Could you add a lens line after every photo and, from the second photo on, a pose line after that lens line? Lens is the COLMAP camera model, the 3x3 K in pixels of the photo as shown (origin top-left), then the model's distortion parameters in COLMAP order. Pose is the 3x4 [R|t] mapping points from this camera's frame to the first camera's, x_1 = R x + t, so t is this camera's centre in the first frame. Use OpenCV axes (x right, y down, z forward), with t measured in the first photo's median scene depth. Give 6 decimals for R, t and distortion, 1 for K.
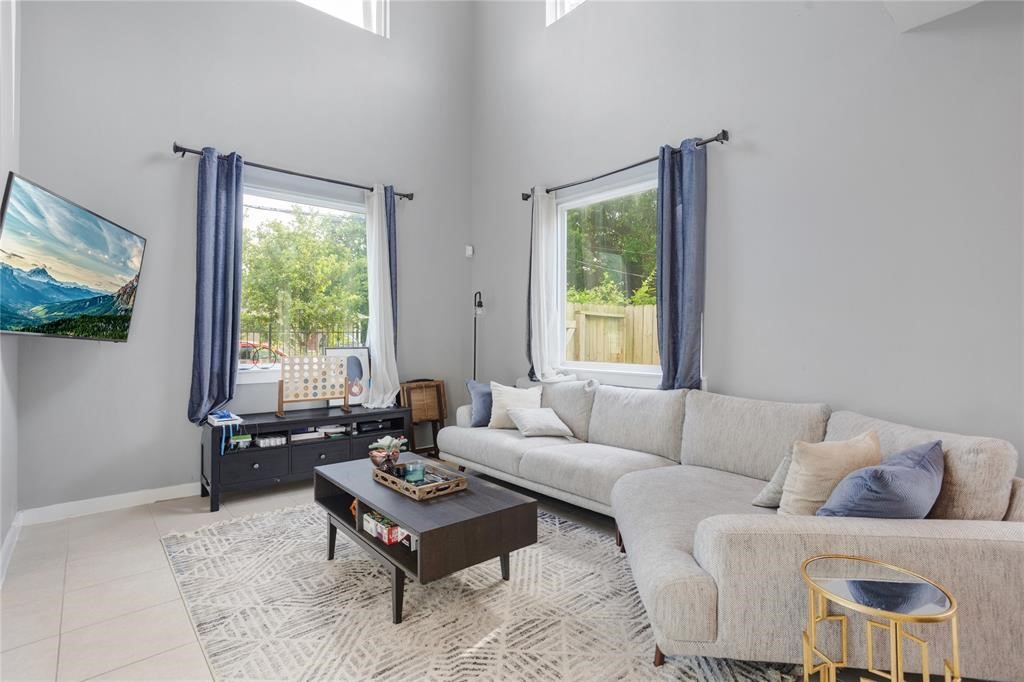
lens RADIAL K [[496.5, 0, 490.8], [0, 496.5, 336.8], [0, 0, 1]] dist [-0.034896, 0.014742]
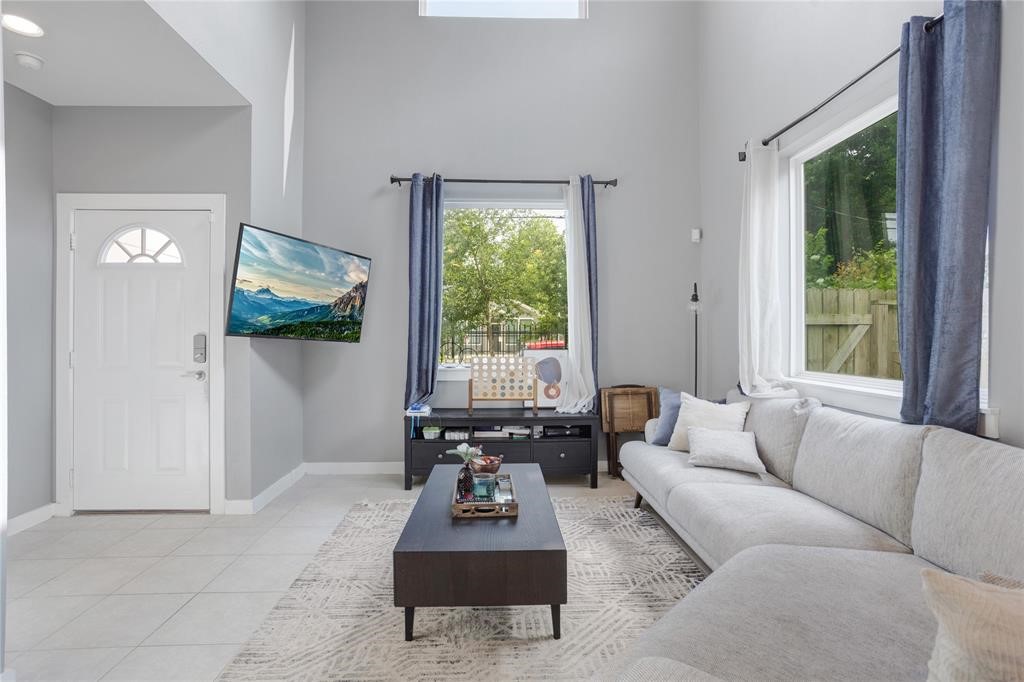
lens RADIAL K [[496.5, 0, 507.7], [0, 496.5, 340.8], [0, 0, 1]] dist [-0.034896, 0.014742]
pose [[0.796261, 0.002313, -0.604949, 0.304251], [0.001657, 0.999981, 0.006004, 0.000279], [0.604952, -0.005783, 0.796241, 0.209399]]
